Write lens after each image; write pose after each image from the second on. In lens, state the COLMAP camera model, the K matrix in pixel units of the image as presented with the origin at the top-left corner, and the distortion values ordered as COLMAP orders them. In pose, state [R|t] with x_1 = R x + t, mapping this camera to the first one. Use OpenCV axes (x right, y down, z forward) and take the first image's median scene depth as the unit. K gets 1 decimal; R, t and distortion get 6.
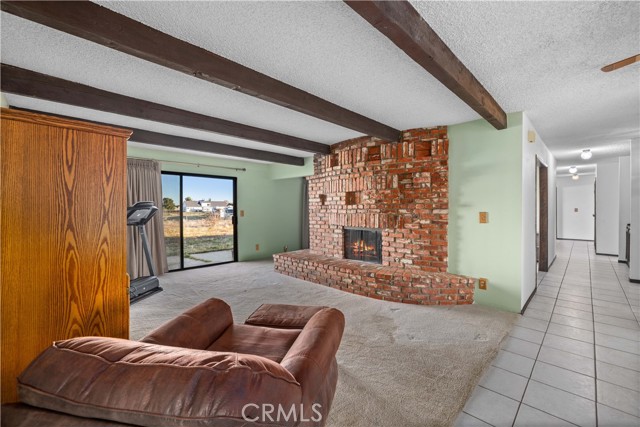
lens RADIAL K [[270.0, 0, 324.9], [0, 270.0, 212.8], [0, 0, 1]] dist [-0.000854, 0.000543]
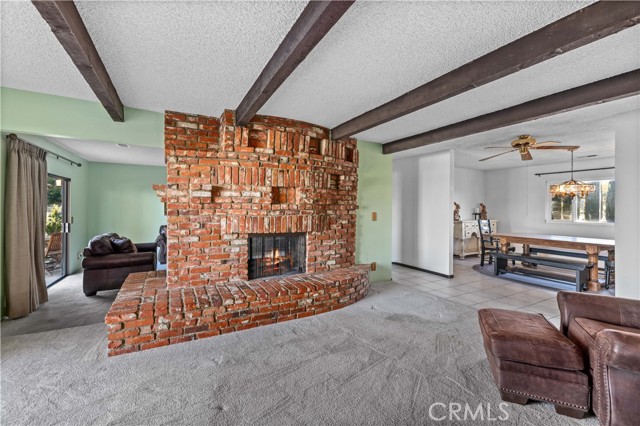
lens RADIAL K [[270.0, 0, 322.6], [0, 270.0, 208.5], [0, 0, 1]] dist [-0.000854, 0.000543]
pose [[0.291067, 0.003690, 0.956696, -0.652727], [0.002630, 0.999986, -0.004657, -0.014700], [-0.956699, 0.003871, 0.291053, 0.733684]]
